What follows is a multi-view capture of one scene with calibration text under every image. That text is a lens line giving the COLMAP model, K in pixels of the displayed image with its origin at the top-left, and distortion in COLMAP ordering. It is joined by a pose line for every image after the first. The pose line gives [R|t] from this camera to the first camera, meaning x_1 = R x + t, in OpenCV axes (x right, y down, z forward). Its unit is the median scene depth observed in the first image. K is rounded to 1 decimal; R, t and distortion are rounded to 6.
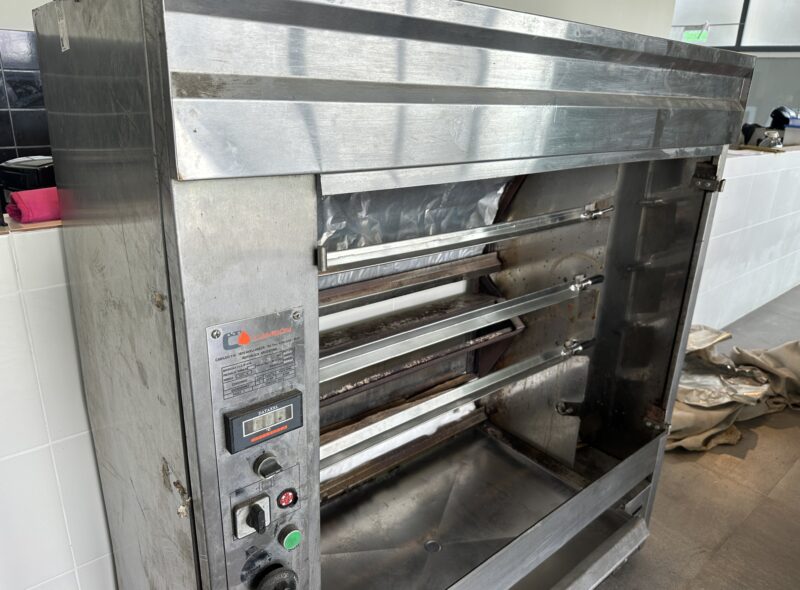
lens RADIAL K [[574.7, 0, 407.8], [0, 574.7, 292.6], [0, 0, 1]] dist [0.068325, -0.122143]
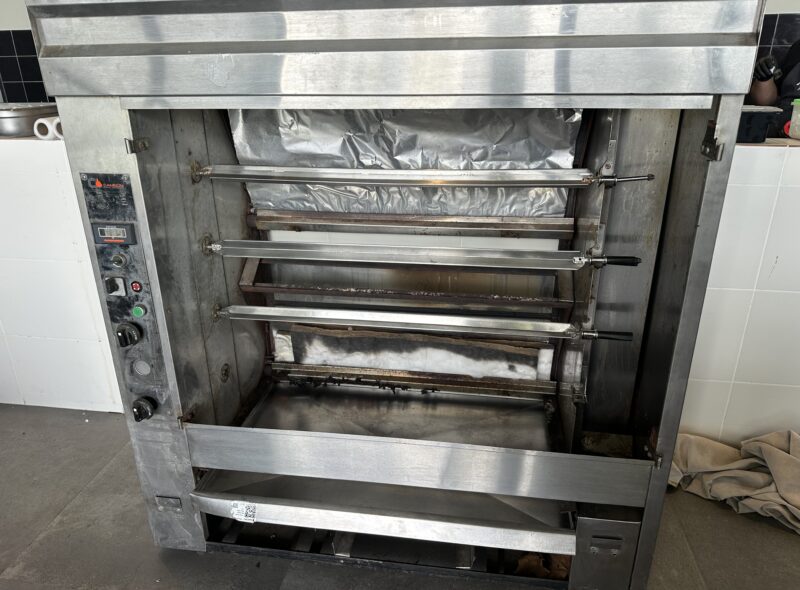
lens RADIAL K [[574.7, 0, 407.8], [0, 574.7, 292.6], [0, 0, 1]] dist [0.068325, -0.122143]
pose [[0.640015, 0.252307, -0.725756, 0.828087], [-0.223183, 0.964870, 0.138618, -0.029771], [0.735235, 0.073259, 0.673842, 0.214338]]
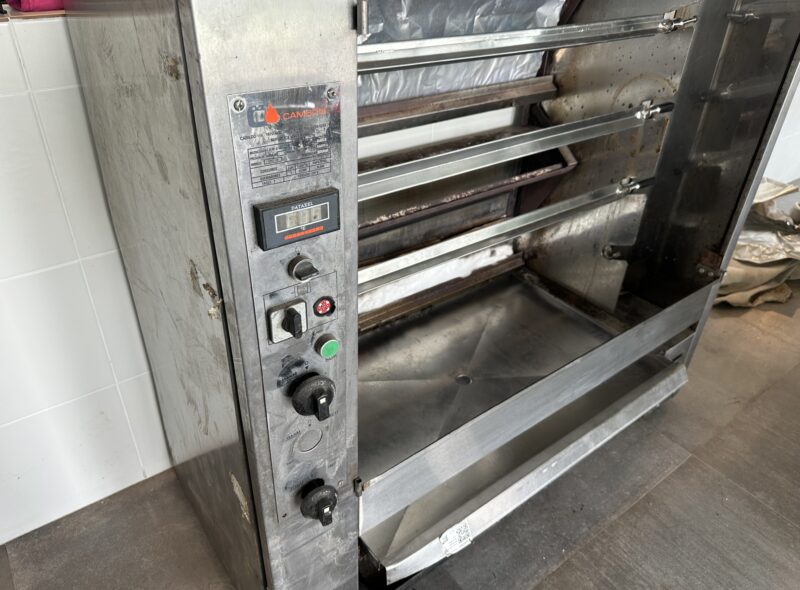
lens RADIAL K [[578.8, 0, 400.0], [0, 578.8, 295.0], [0, 0, 1]] dist [0.079594, -0.151624]
pose [[0.997738, 0.038143, -0.055353, -0.017372], [-0.023898, 0.970904, 0.238273, 0.056418], [0.062831, -0.236411, 0.969620, 0.052653]]
